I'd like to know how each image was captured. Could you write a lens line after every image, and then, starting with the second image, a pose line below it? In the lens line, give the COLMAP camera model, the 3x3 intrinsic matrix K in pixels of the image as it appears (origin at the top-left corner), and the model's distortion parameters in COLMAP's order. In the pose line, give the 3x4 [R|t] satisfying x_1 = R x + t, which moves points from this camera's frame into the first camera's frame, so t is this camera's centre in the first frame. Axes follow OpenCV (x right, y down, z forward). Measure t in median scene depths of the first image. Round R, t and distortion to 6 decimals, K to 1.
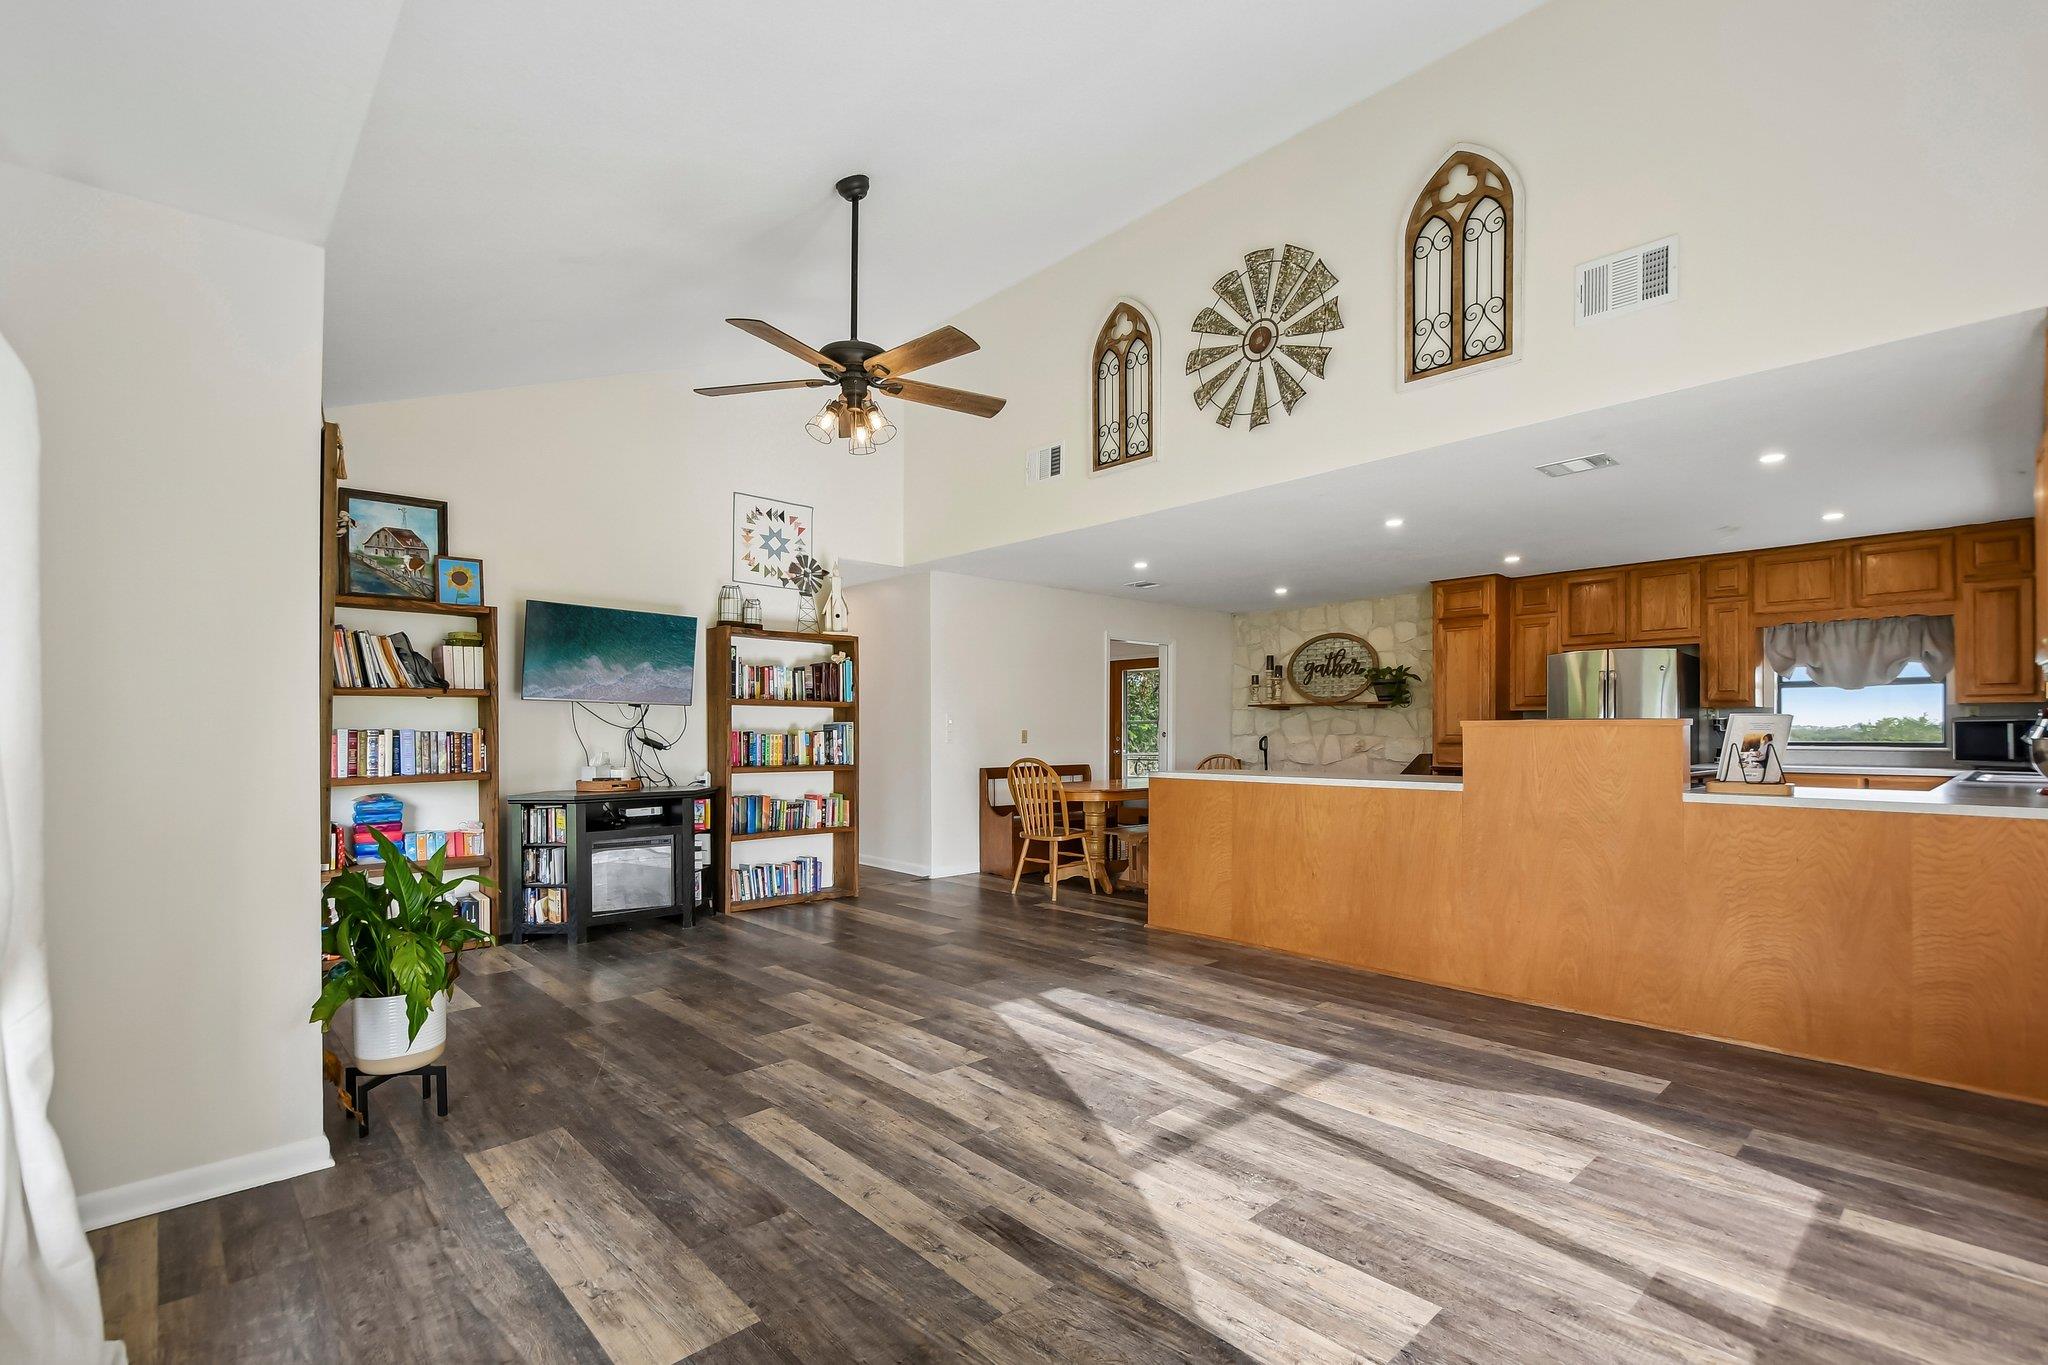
lens RADIAL K [[931.8, 0, 1032.1], [0, 931.8, 732.9], [0, 0, 1]] dist [0.003127, -0.004219]
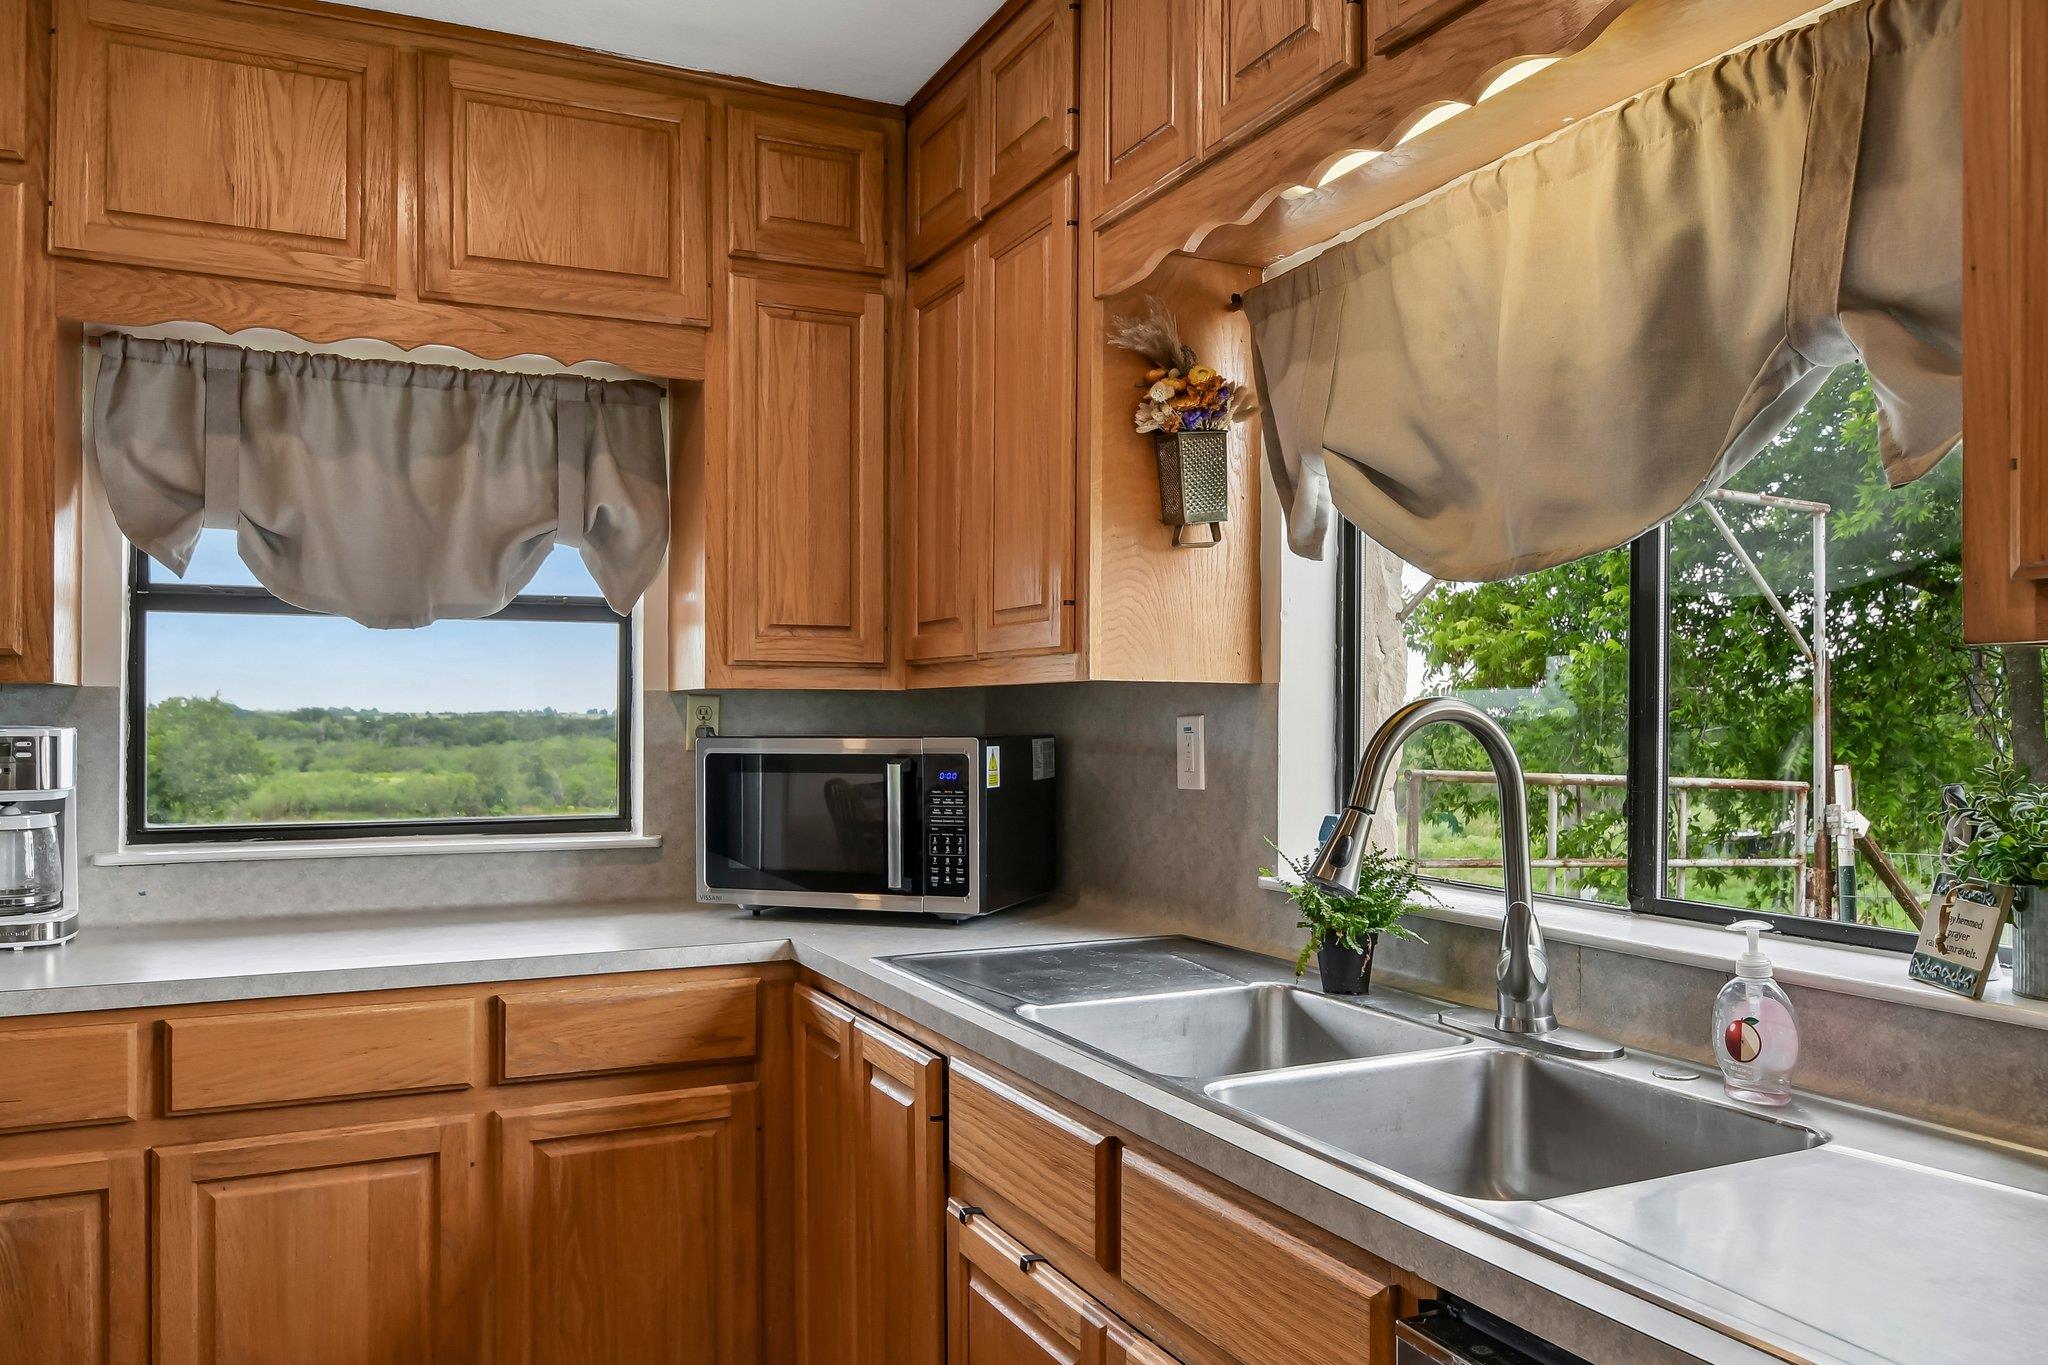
lens RADIAL K [[1500.6, 0, 1006.1], [0, 1500.6, 718.9], [0, 0, 1]] dist [-0.009913, -0.001223]
pose [[0.312372, 0.001600, 0.949958, 0.540003], [-0.004327, 0.999991, -0.000262, -0.021487], [-0.949950, -0.004029, 0.312376, 0.713670]]
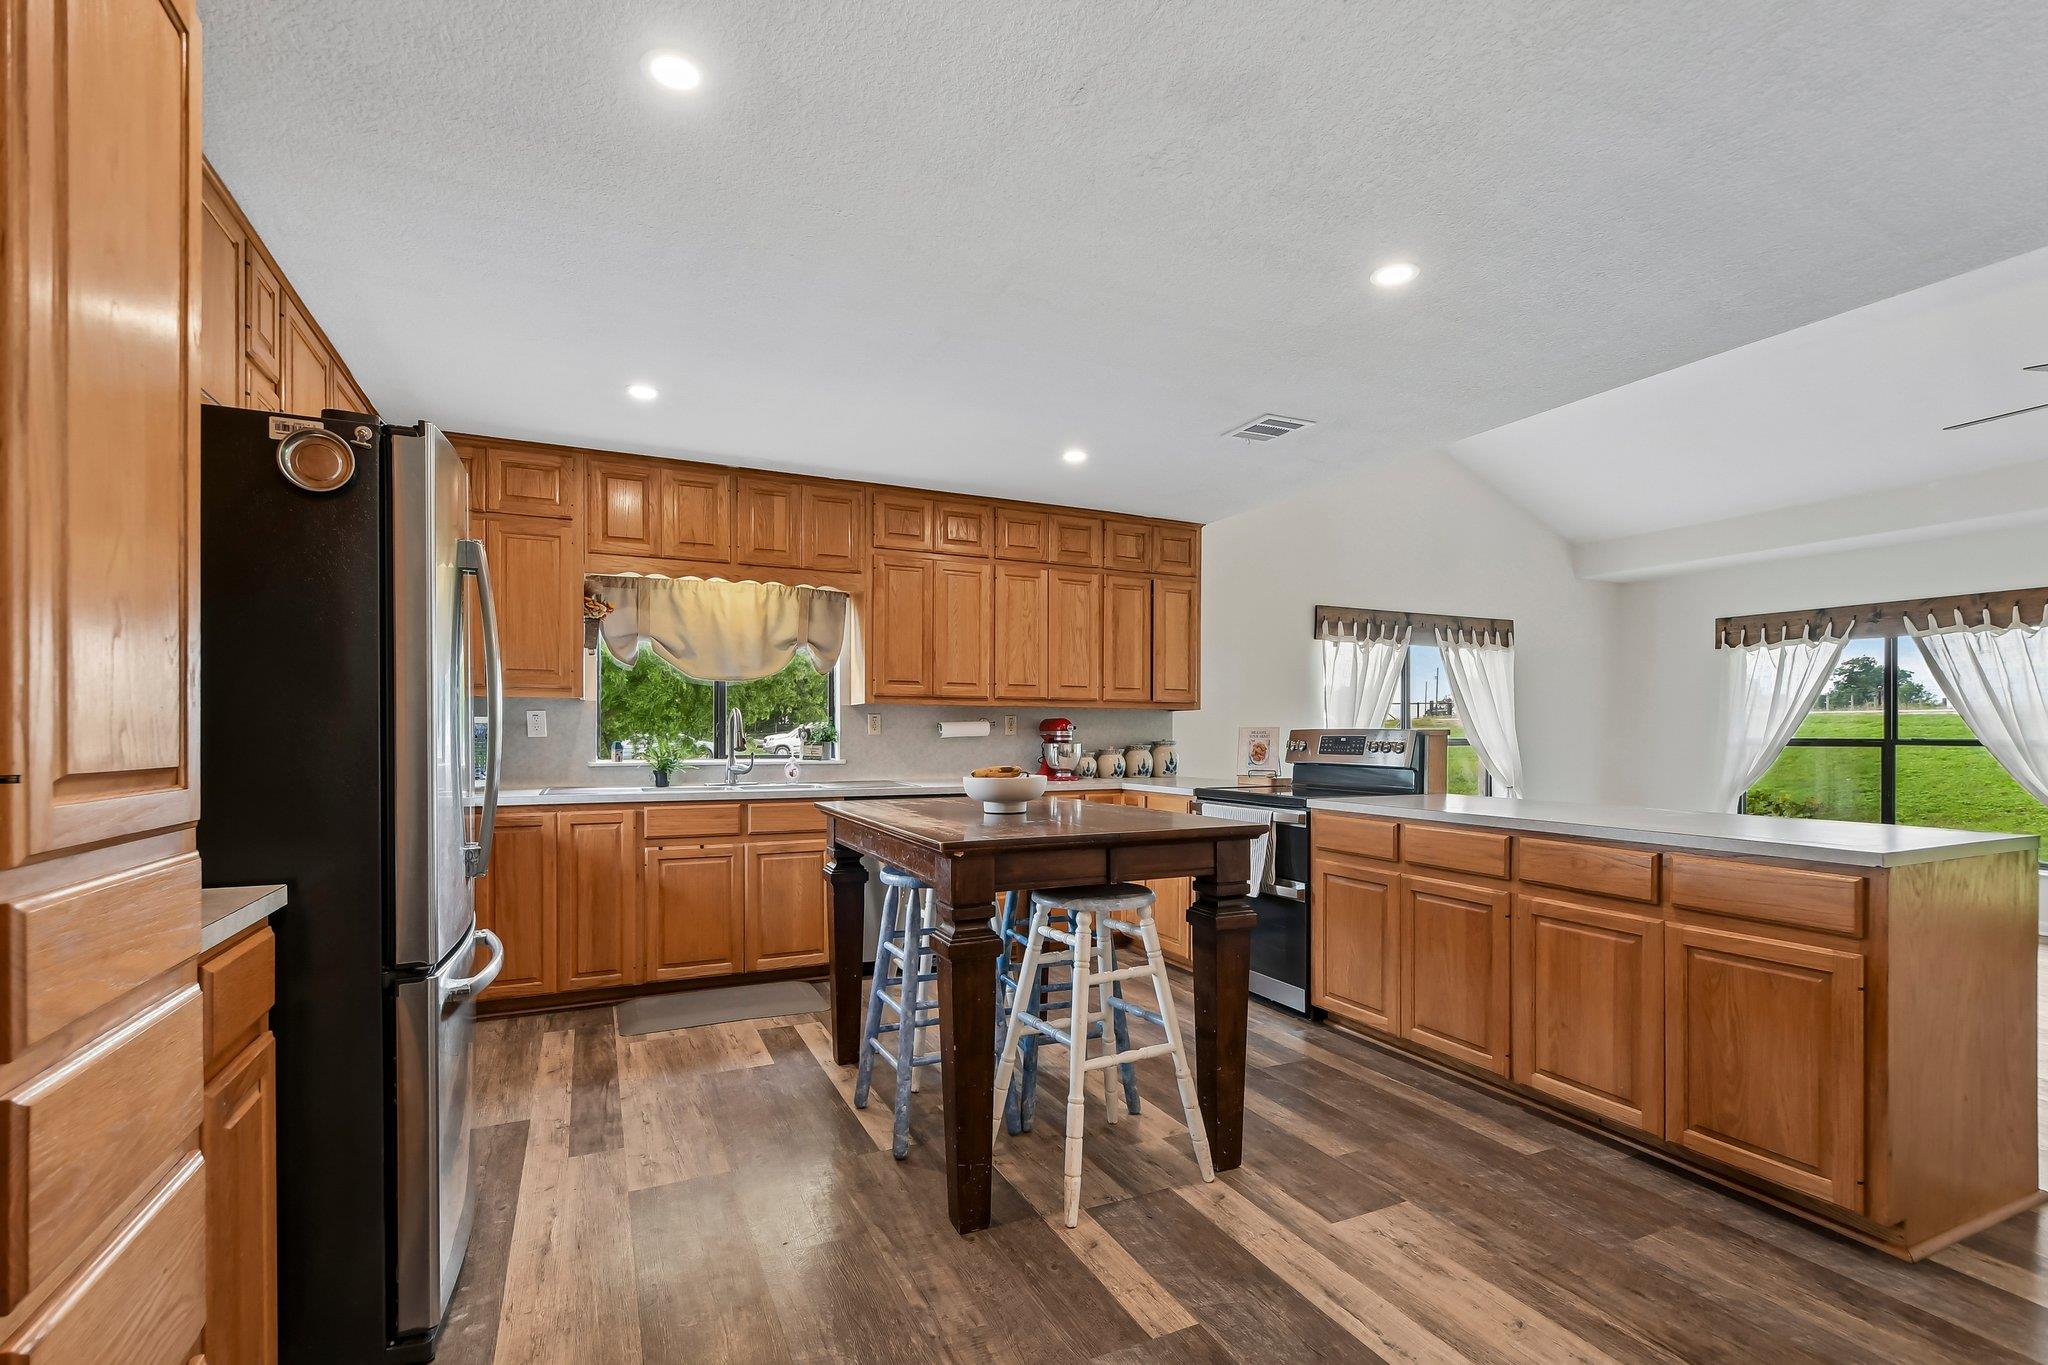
lens RADIAL K [[931.8, 0, 1017.4], [0, 931.8, 743.0], [0, 0, 1]] dist [0.003127, -0.004219]
pose [[-0.950601, -0.002554, 0.310406, 0.382012], [-0.000590, 0.999979, 0.006419, -0.003258], [-0.310416, 0.005919, -0.950582, 1.337926]]
